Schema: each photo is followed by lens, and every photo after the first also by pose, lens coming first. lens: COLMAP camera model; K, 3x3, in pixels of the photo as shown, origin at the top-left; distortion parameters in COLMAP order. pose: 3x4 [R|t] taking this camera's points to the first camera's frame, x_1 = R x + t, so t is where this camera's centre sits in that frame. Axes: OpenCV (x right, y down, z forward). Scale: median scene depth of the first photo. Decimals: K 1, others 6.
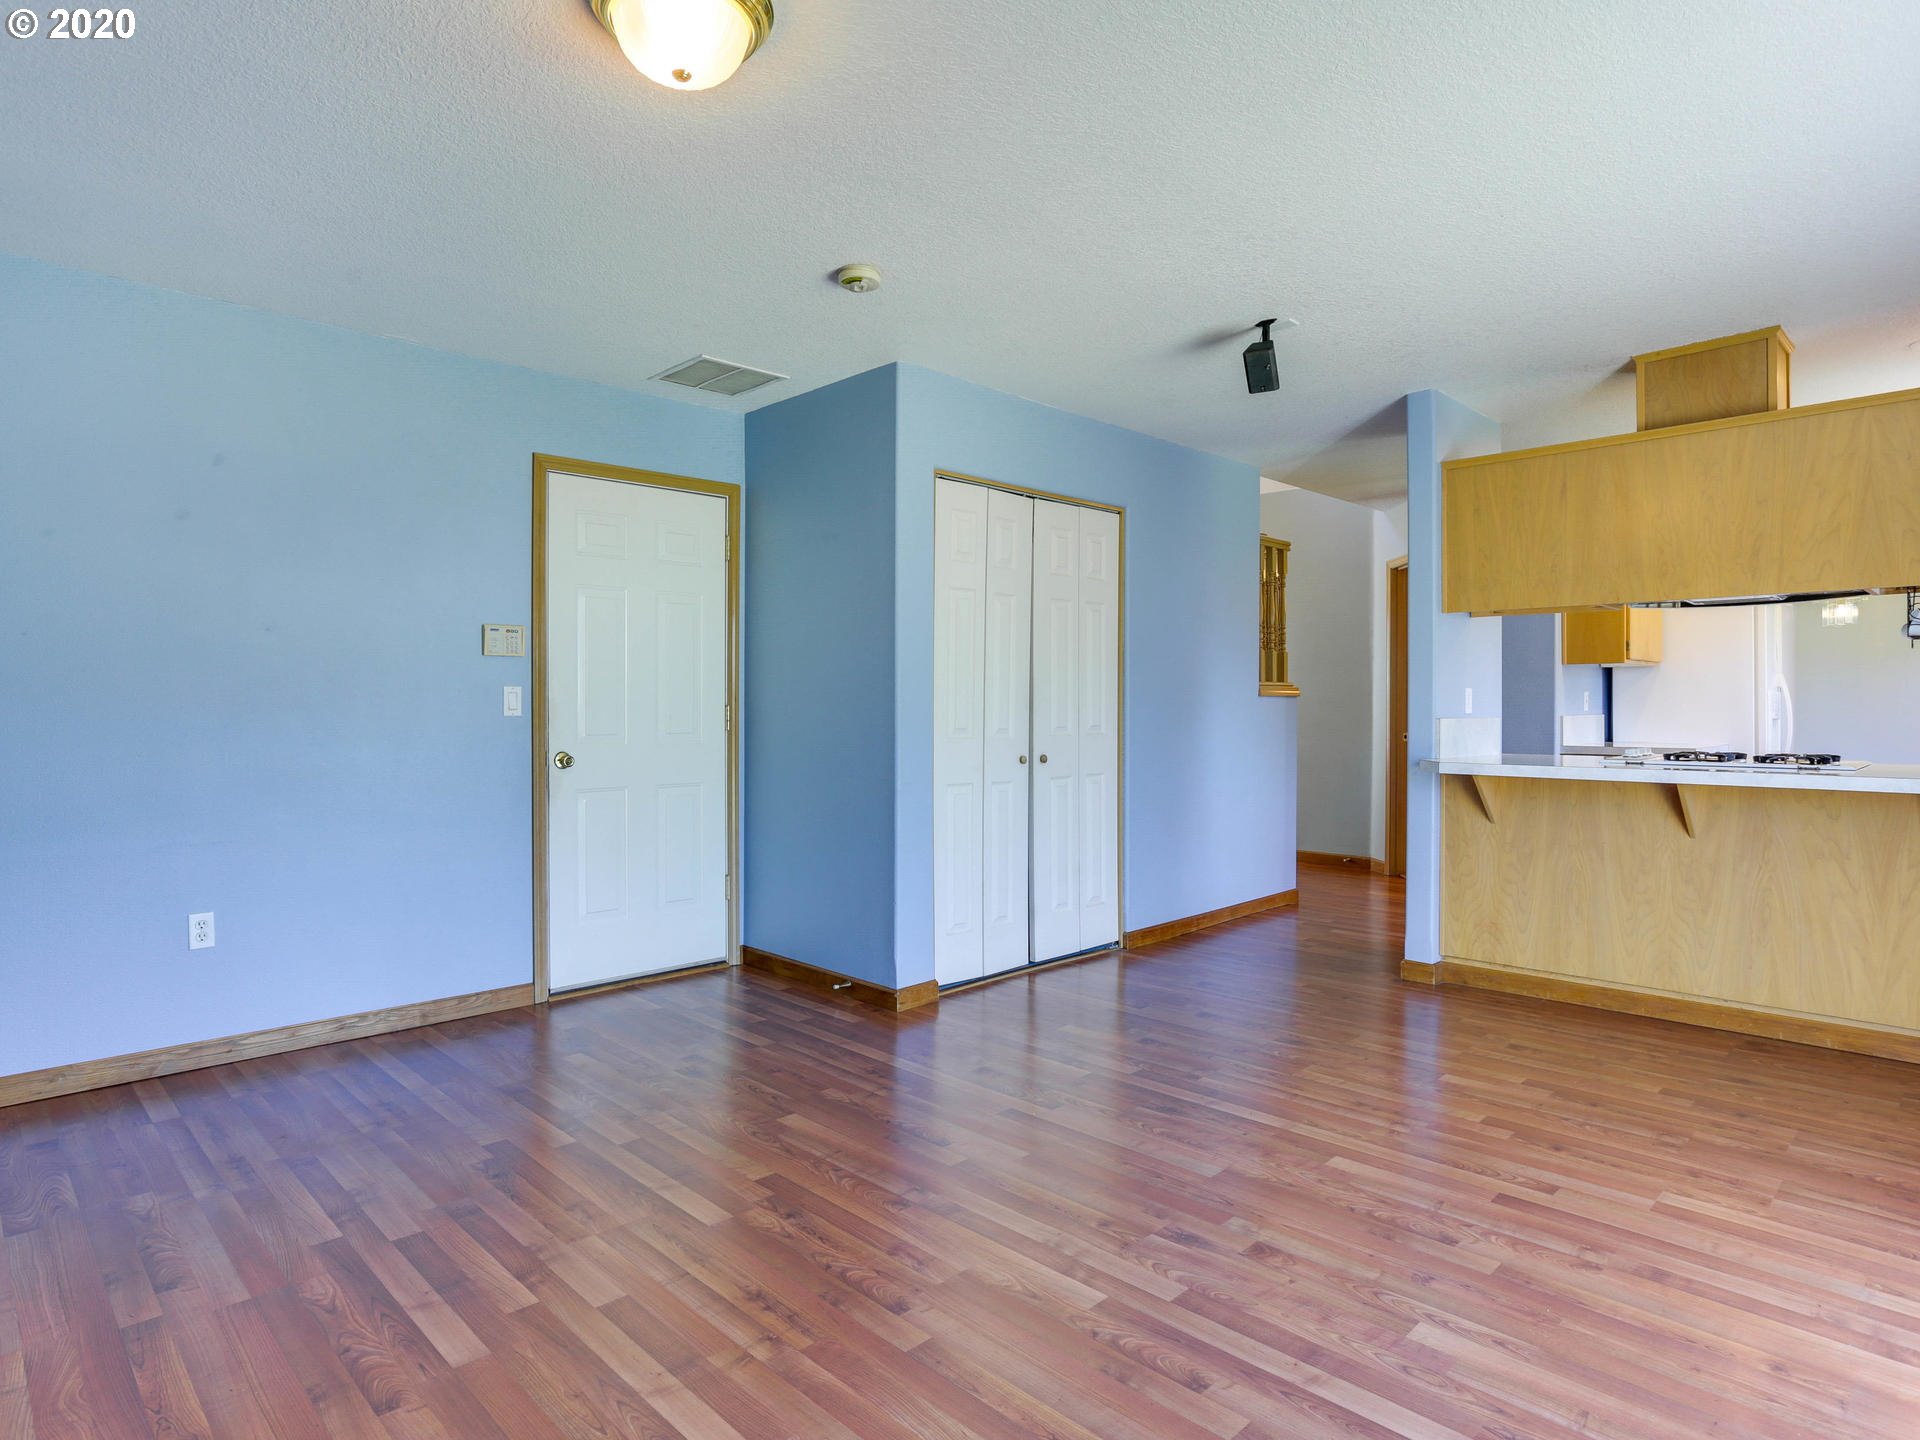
lens RADIAL K [[1065.3, 0, 961.6], [0, 1065.3, 727.3], [0, 0, 1]] dist [-0.043302, 0.024659]
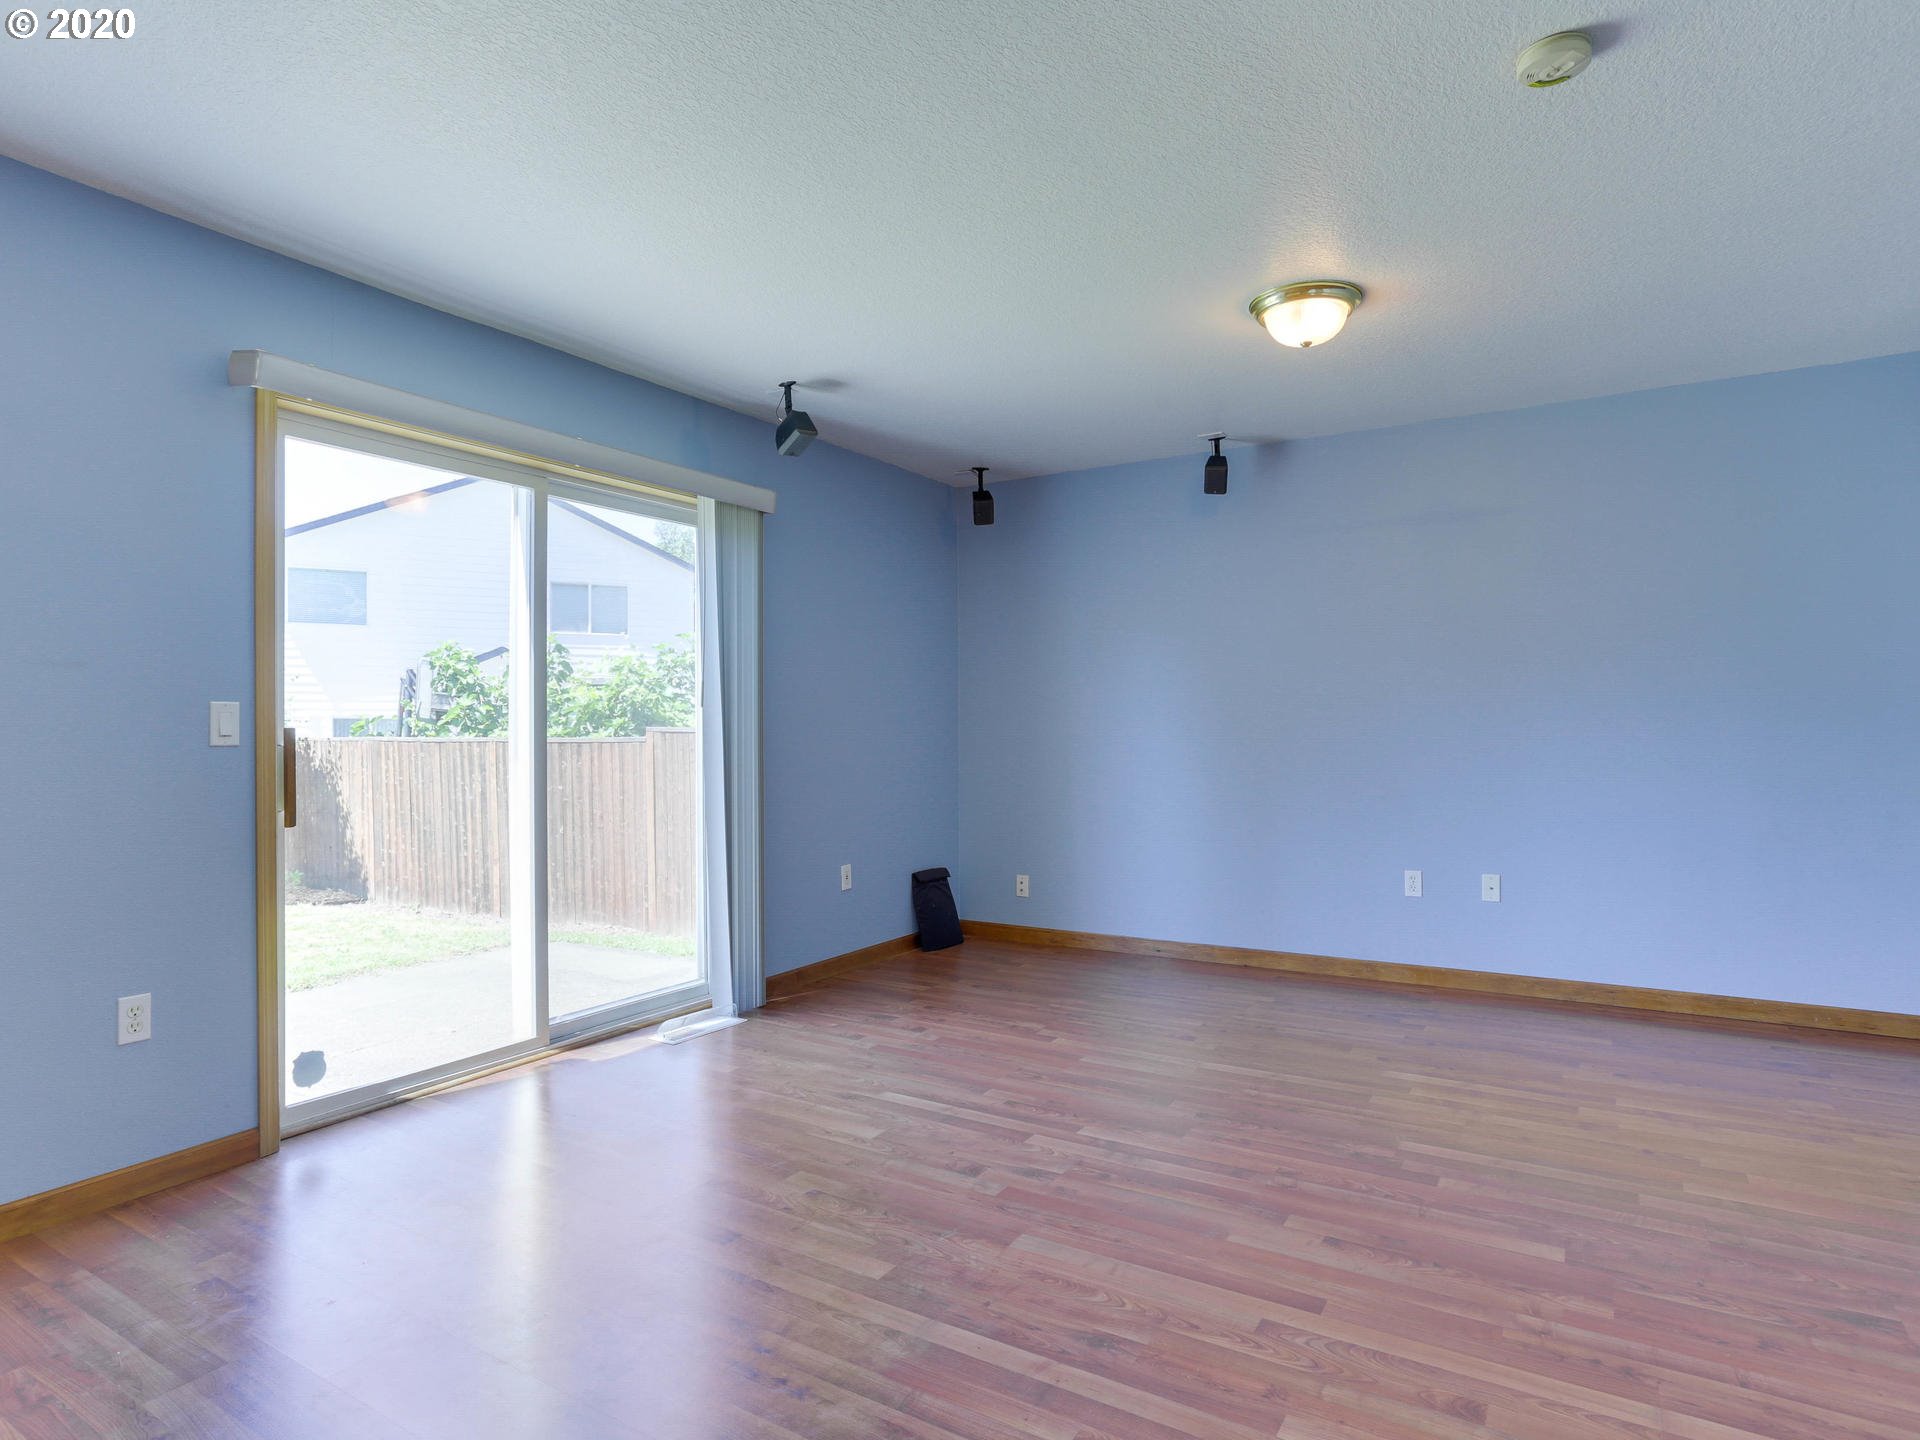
lens RADIAL K [[1065.3, 0, 958.9], [0, 1065.3, 738.5], [0, 0, 1]] dist [-0.043302, 0.024659]
pose [[-0.971770, 0.011722, -0.235639, 0.518491], [0.004368, 0.999488, 0.031709, -0.039958], [0.235890, 0.029785, -0.971323, 1.932205]]
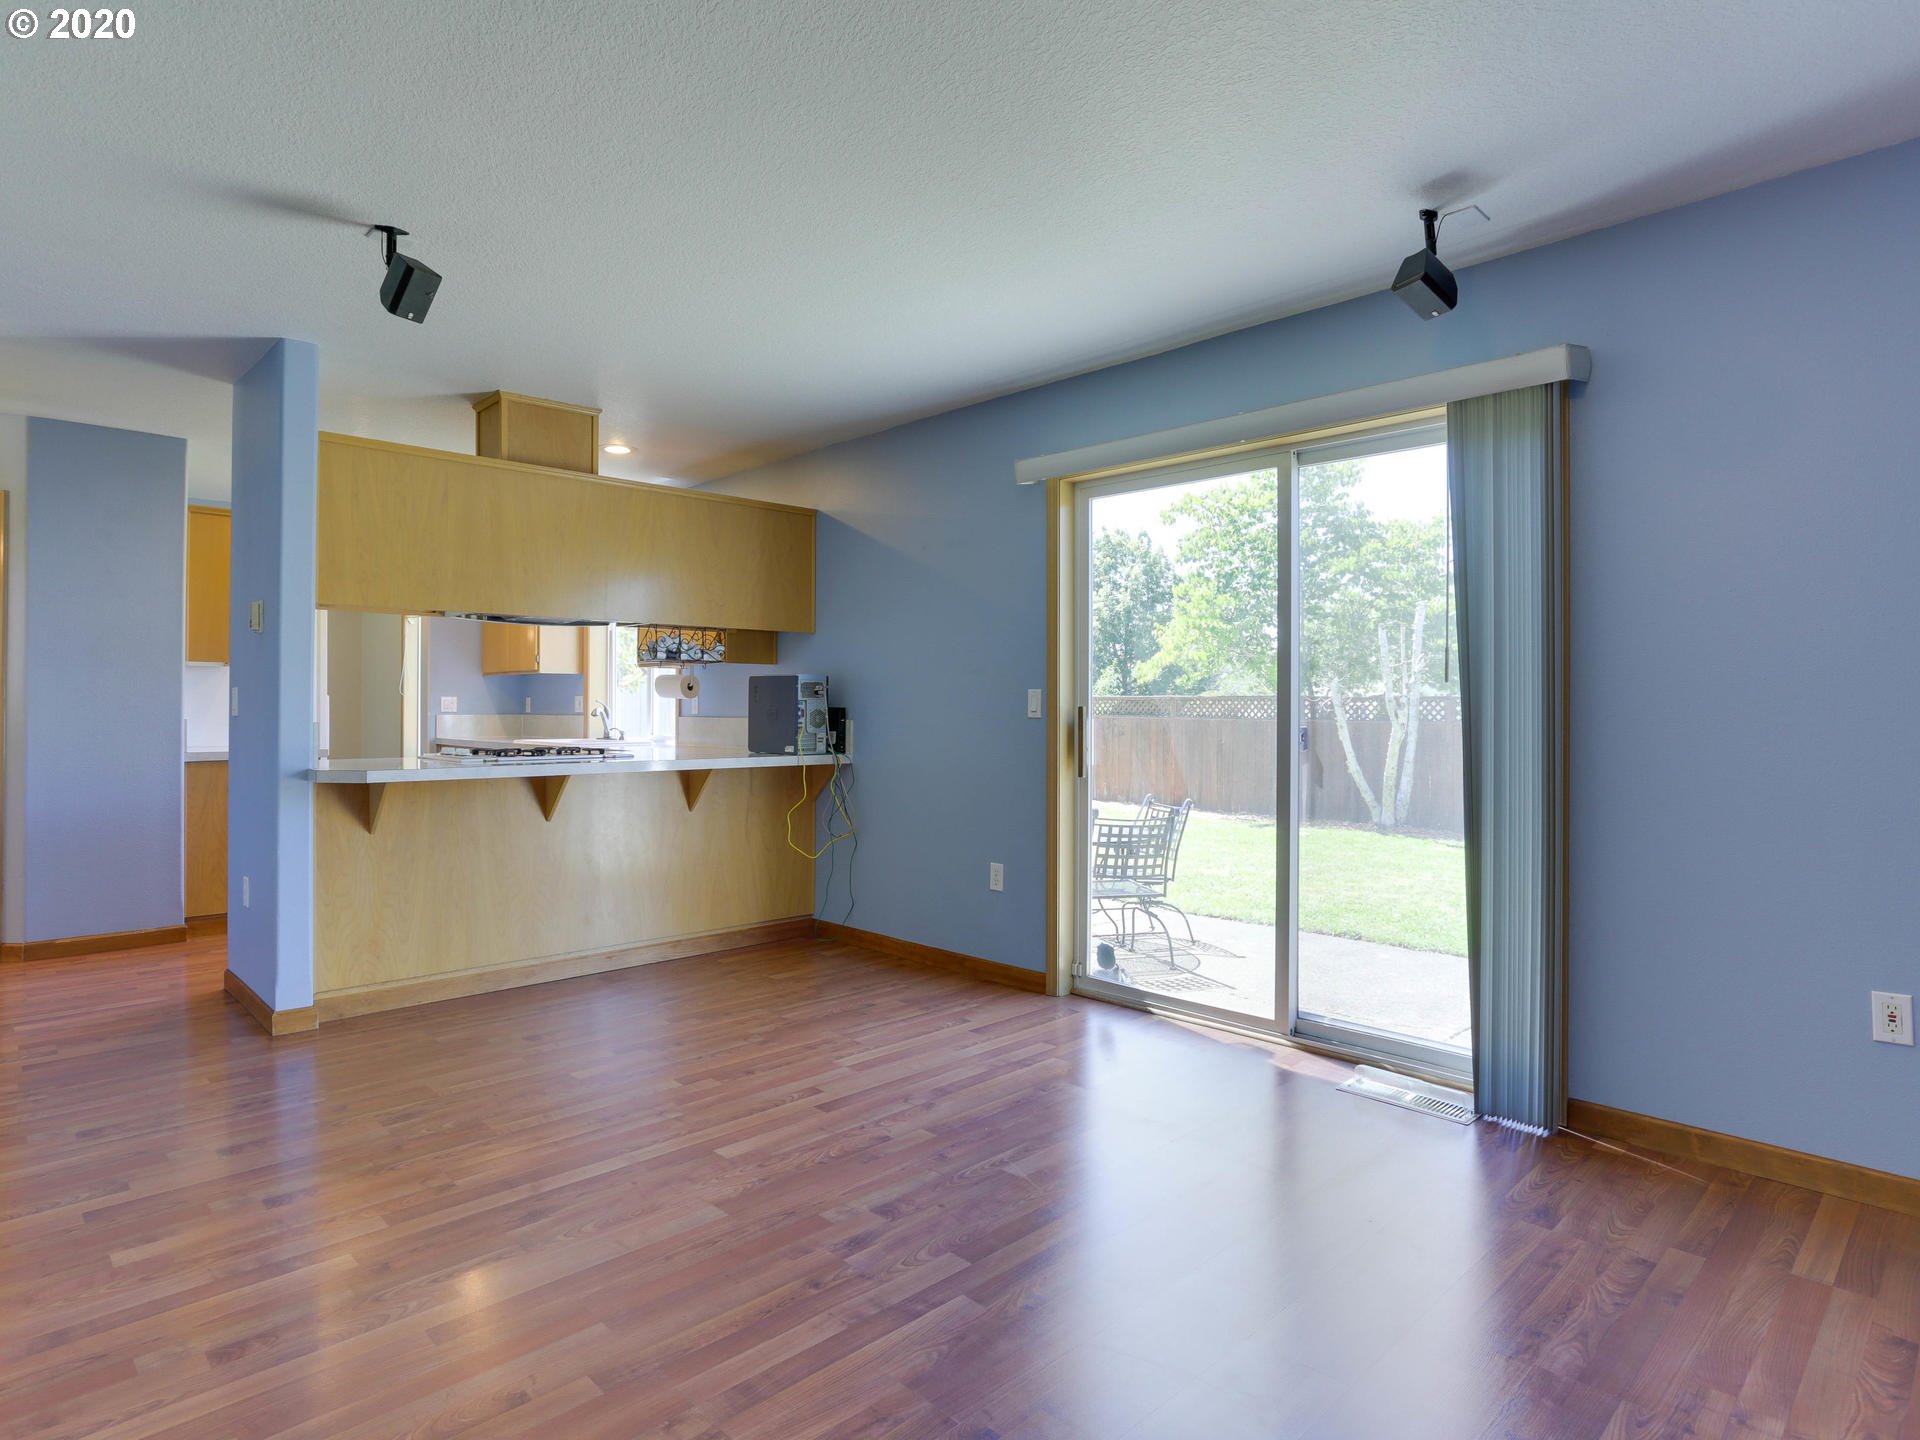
lens RADIAL K [[1065.3, 0, 939.8], [0, 1065.3, 714.8], [0, 0, 1]] dist [-0.043302, 0.024659]
pose [[0.019455, -0.003867, 0.999803, -0.708086], [0.017616, 0.999839, 0.003524, -0.014333], [-0.999656, 0.017544, 0.019520, 0.812109]]
